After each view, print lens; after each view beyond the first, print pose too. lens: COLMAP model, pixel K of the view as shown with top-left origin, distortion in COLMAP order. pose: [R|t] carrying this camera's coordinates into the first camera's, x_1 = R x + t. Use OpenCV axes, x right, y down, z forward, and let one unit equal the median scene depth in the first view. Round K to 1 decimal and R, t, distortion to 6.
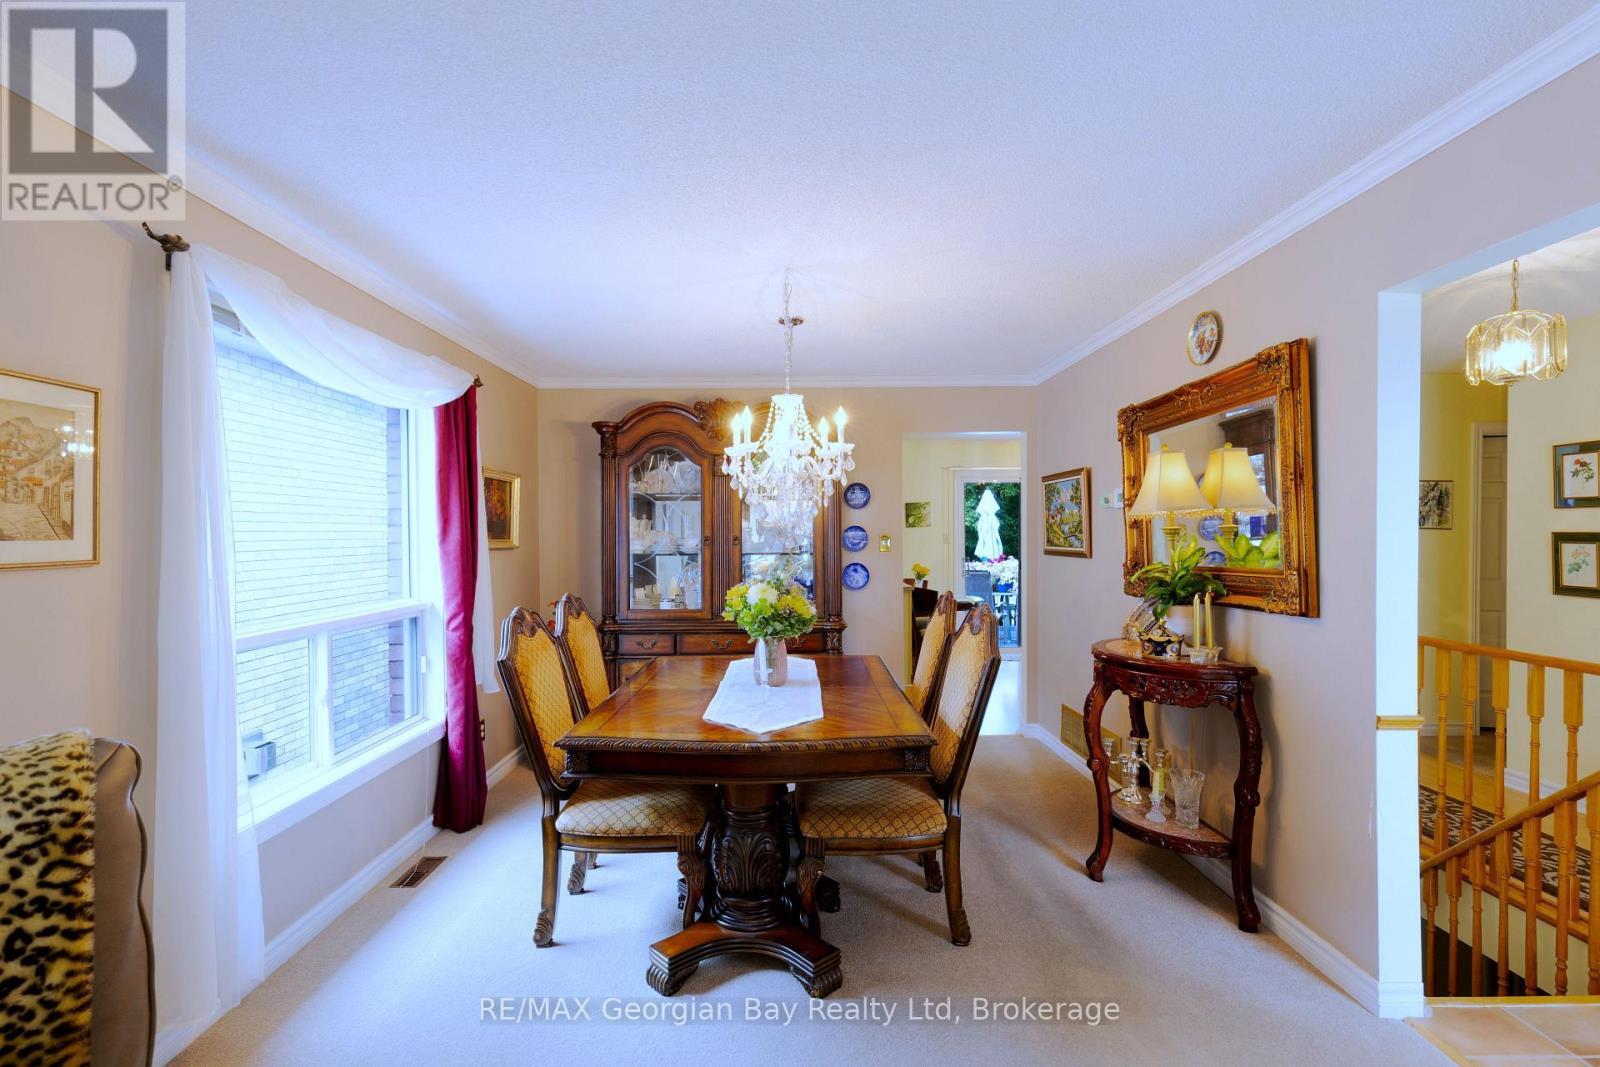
lens RADIAL K [[718.2, 0, 803.6], [0, 718.2, 532.4], [0, 0, 1]] dist [0.009132, -0.000830]
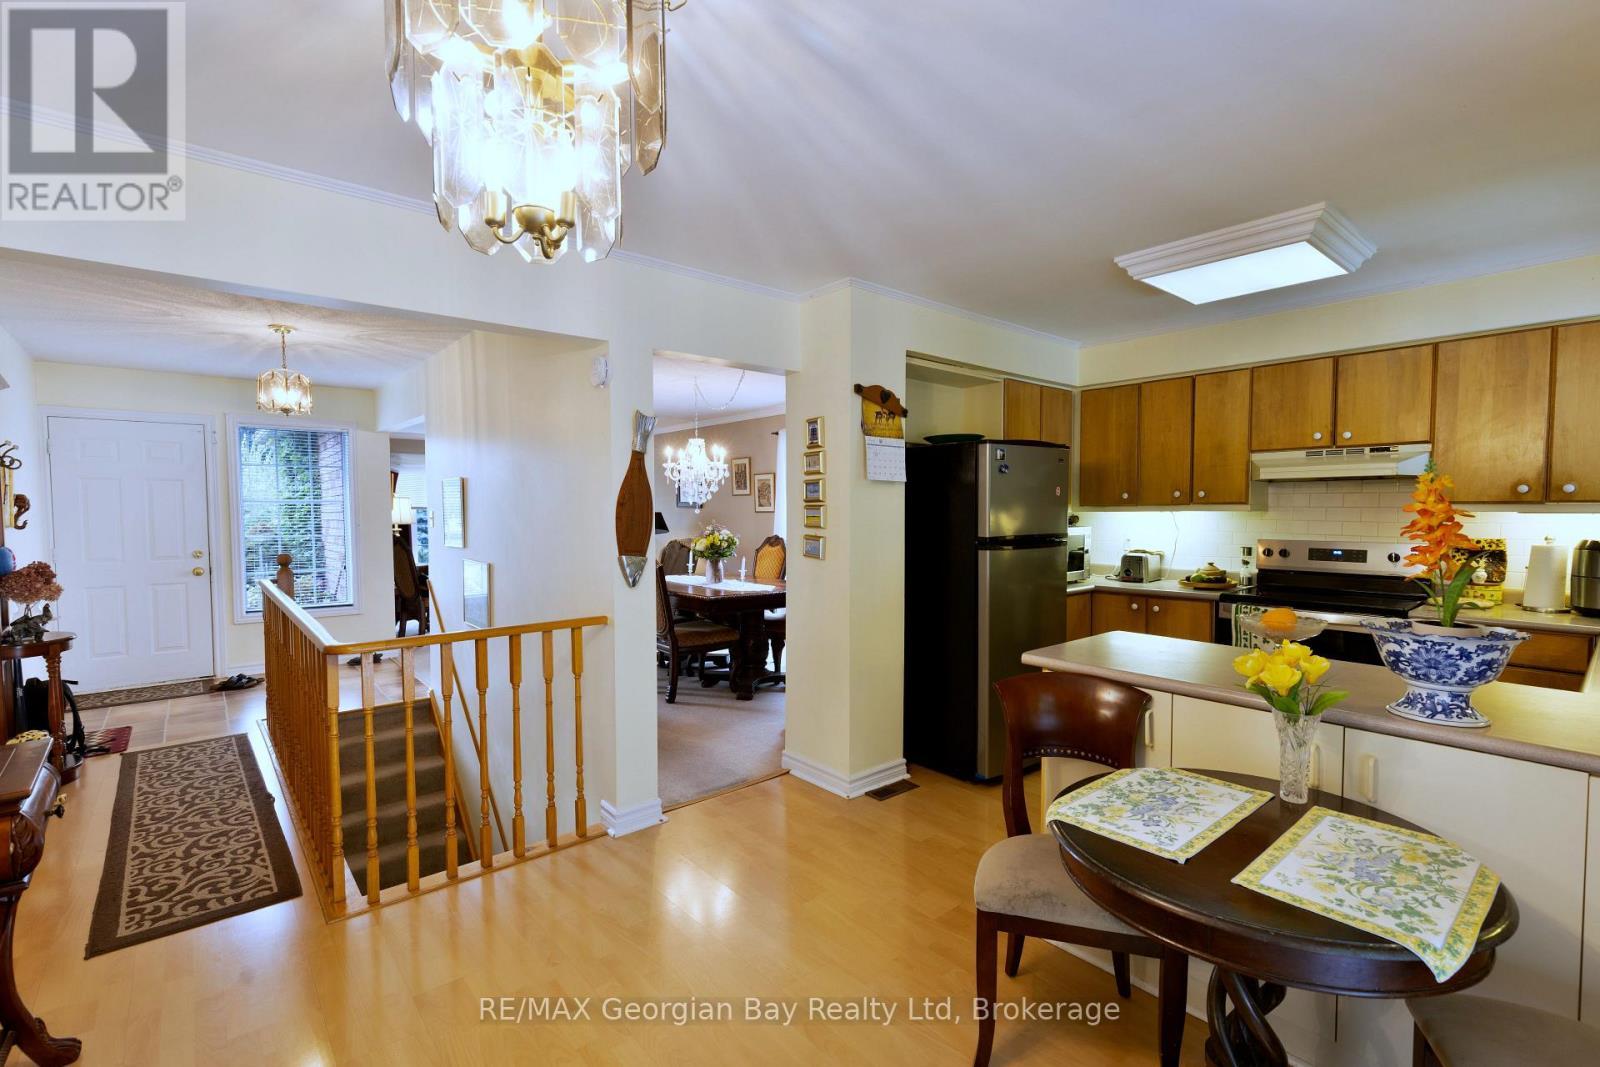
lens RADIAL K [[718.2, 0, 798.0], [0, 718.2, 543.3], [0, 0, 1]] dist [0.009132, -0.000830]
pose [[-0.758037, 0.038083, -0.651099, 1.274297], [0.005175, 0.998614, 0.052384, 0.002415], [0.652191, 0.036340, -0.757183, 3.164835]]
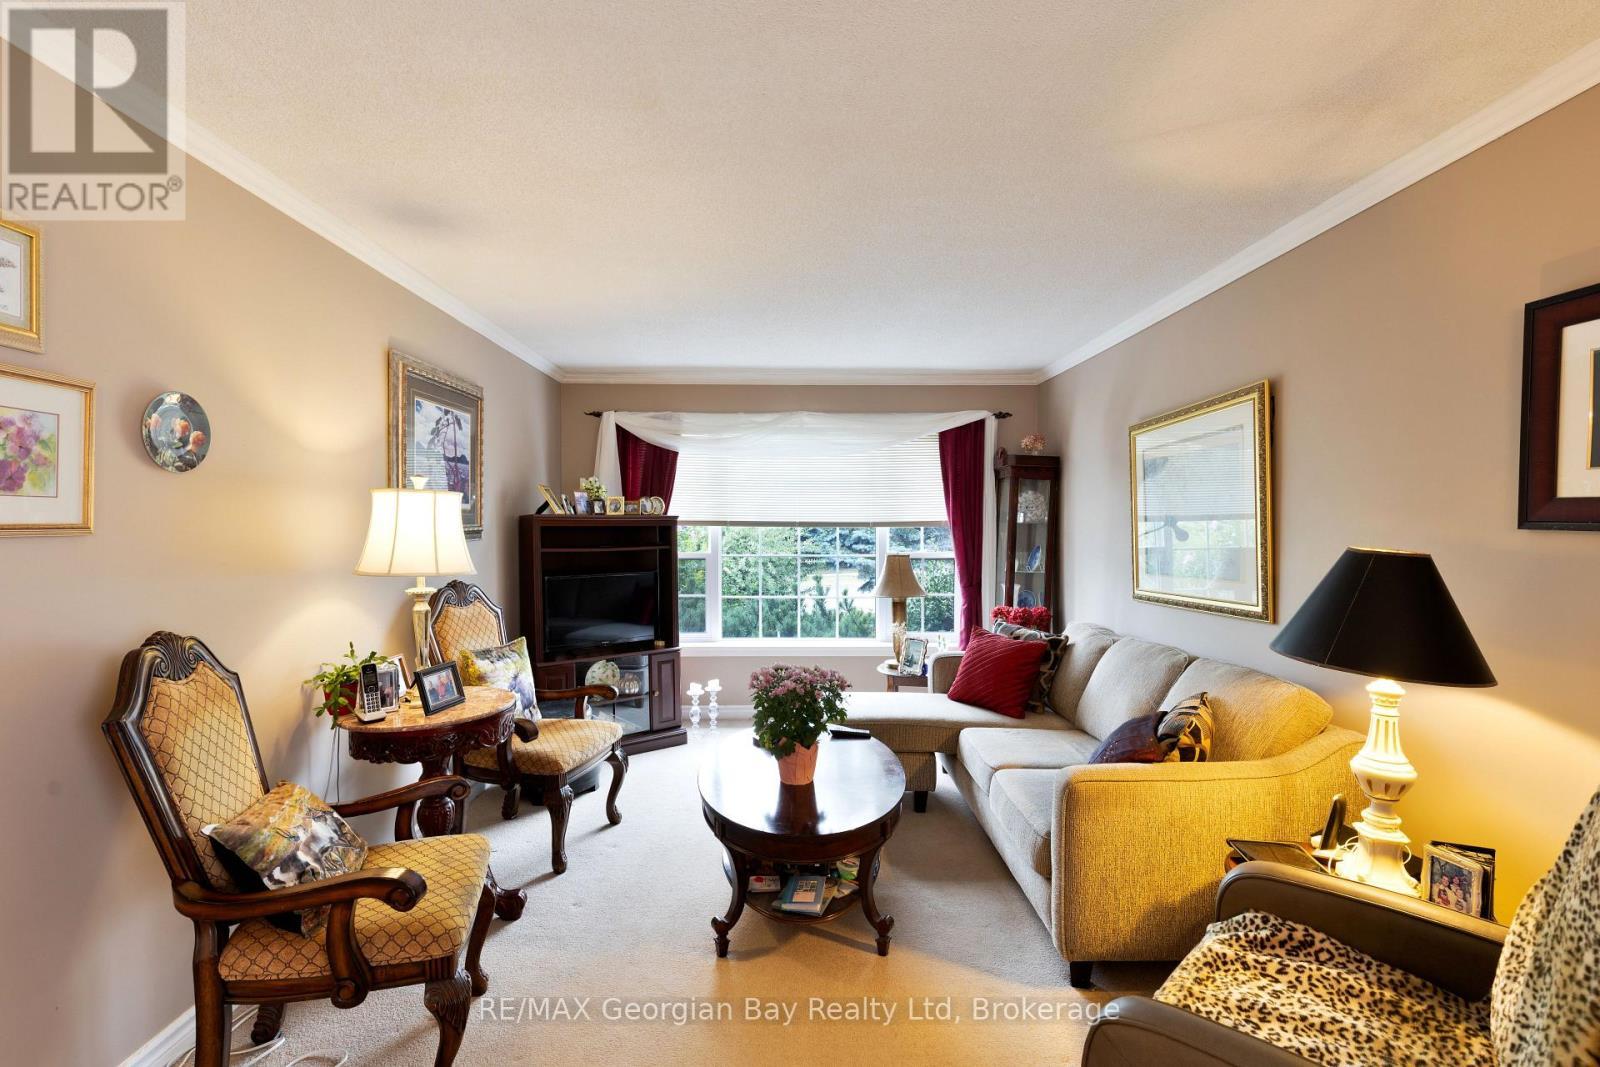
lens RADIAL K [[718.2, 0, 797.3], [0, 718.2, 539.9], [0, 0, 1]] dist [0.009132, -0.000830]
pose [[-0.999826, 0.002542, -0.018503, 0.025167], [0.002056, 0.999654, 0.026225, -0.000331], [0.018564, 0.026182, -0.999485, 0.603191]]
